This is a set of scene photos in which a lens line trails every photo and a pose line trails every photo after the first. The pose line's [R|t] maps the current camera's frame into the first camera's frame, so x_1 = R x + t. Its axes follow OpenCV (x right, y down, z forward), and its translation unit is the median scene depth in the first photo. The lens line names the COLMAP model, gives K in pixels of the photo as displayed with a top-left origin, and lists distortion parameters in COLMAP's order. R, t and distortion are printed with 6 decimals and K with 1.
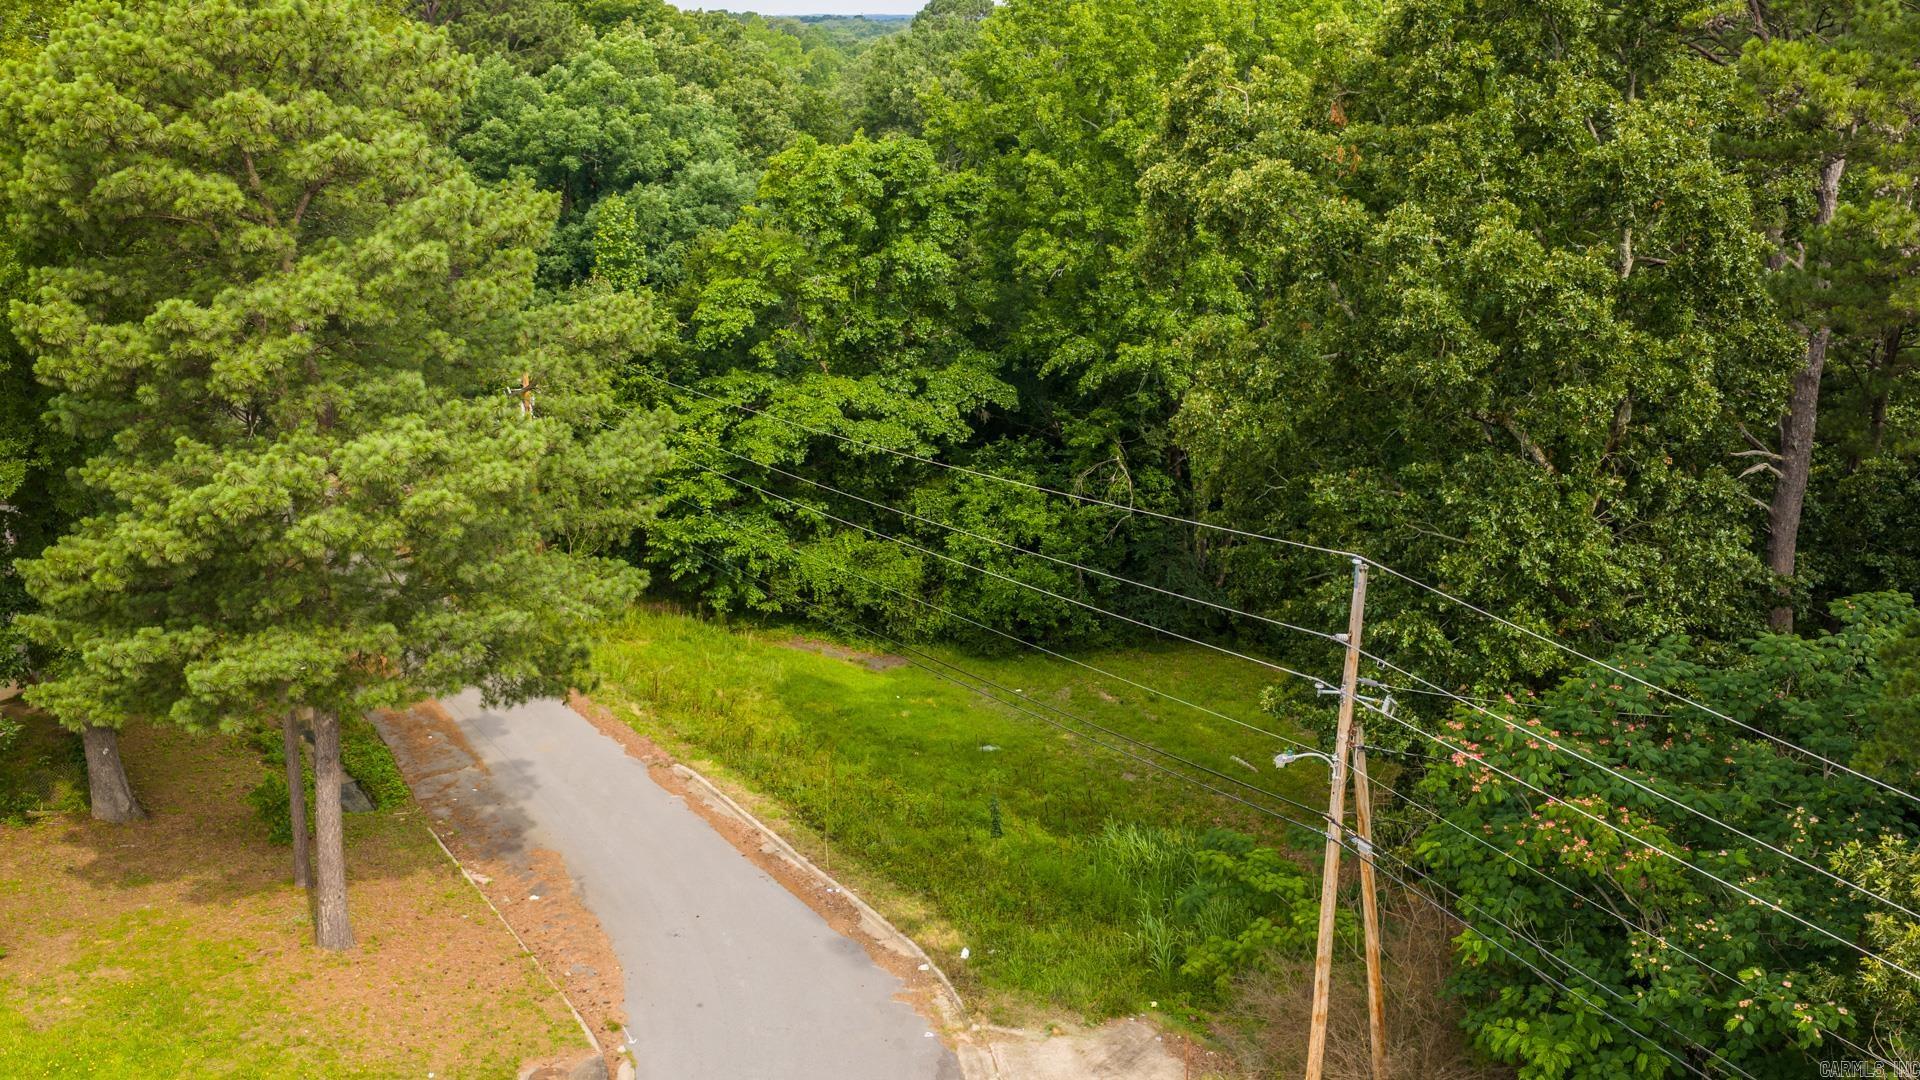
lens RADIAL K [[1657.5, 0, 991.2], [0, 1657.5, 544.4], [0, 0, 1]] dist [0.028608, -0.064817]
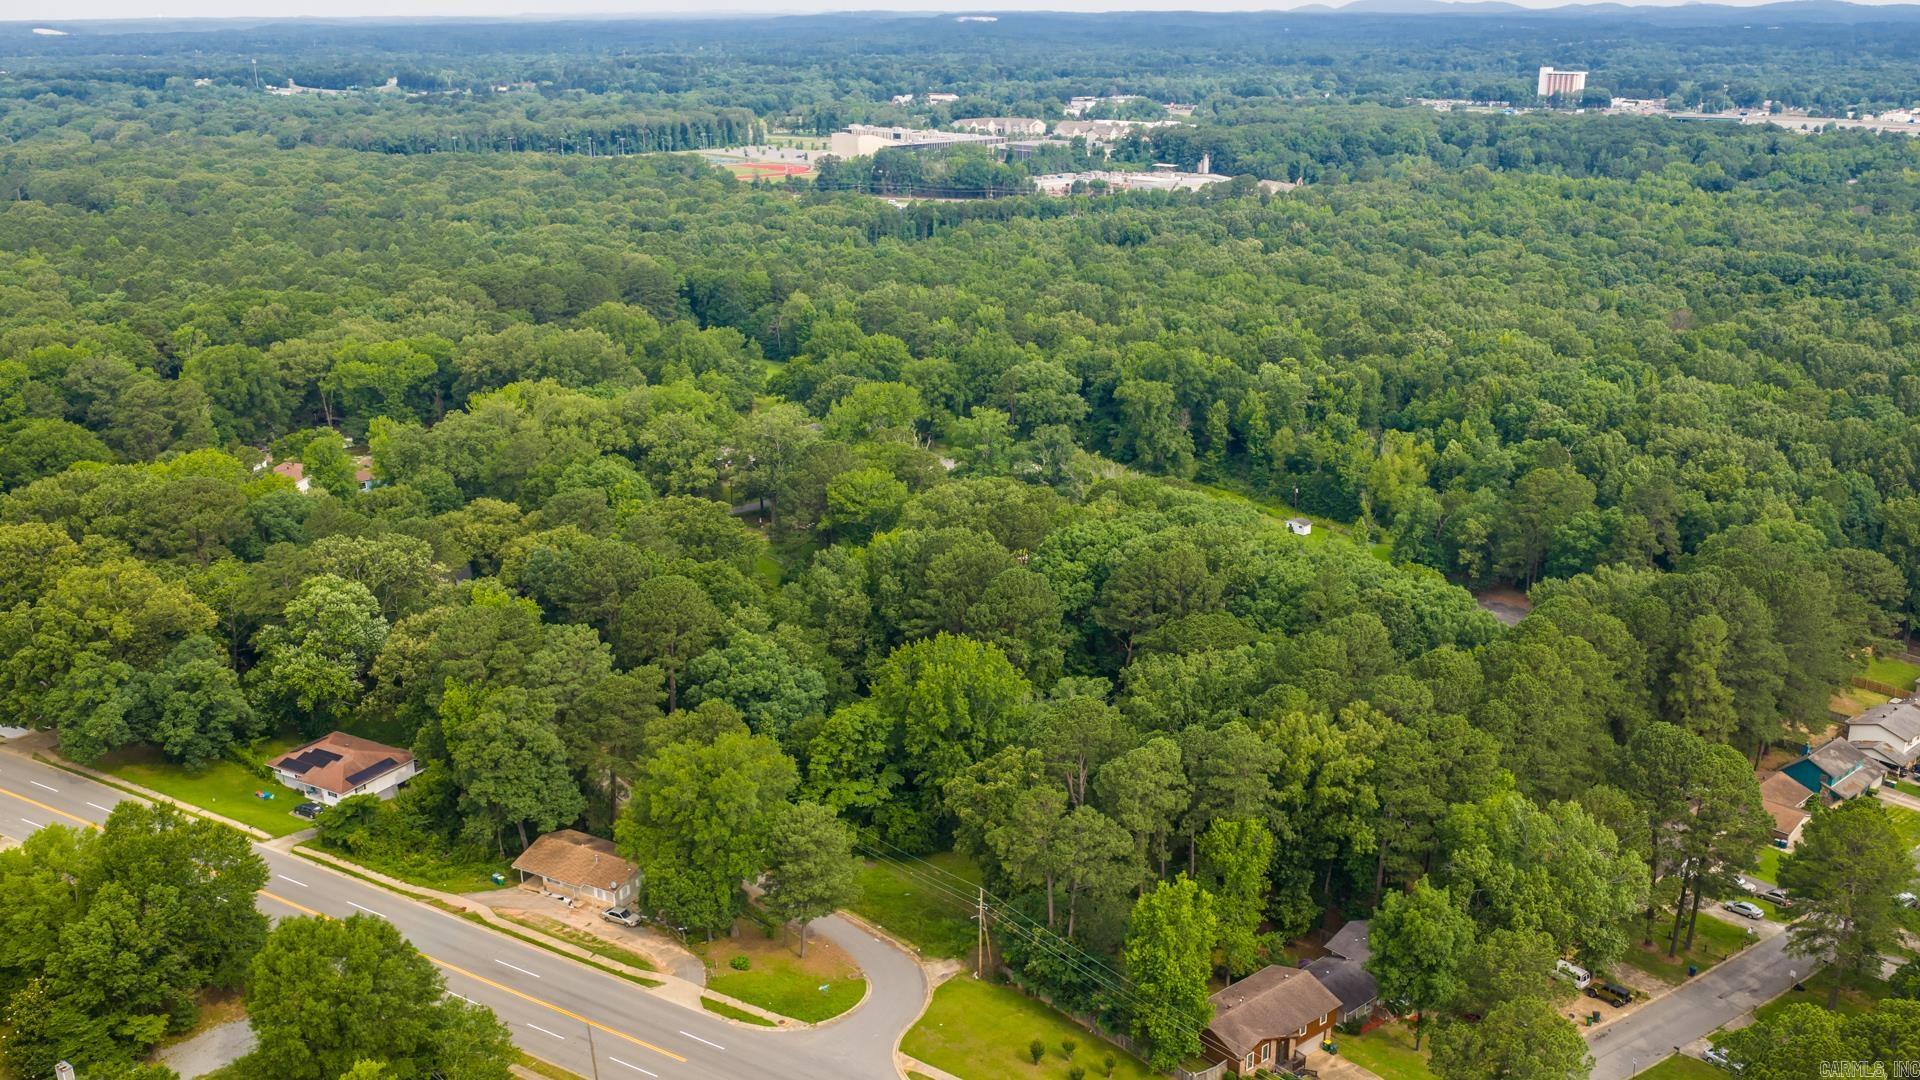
lens RADIAL K [[1657.5, 0, 991.2], [0, 1657.5, 544.4], [0, 0, 1]] dist [0.028608, -0.064817]
pose [[0.990049, -0.053340, 0.130219, -0.228562], [0.052299, 0.998566, 0.011404, -0.613598], [-0.130640, -0.004480, 0.991420, -2.400359]]
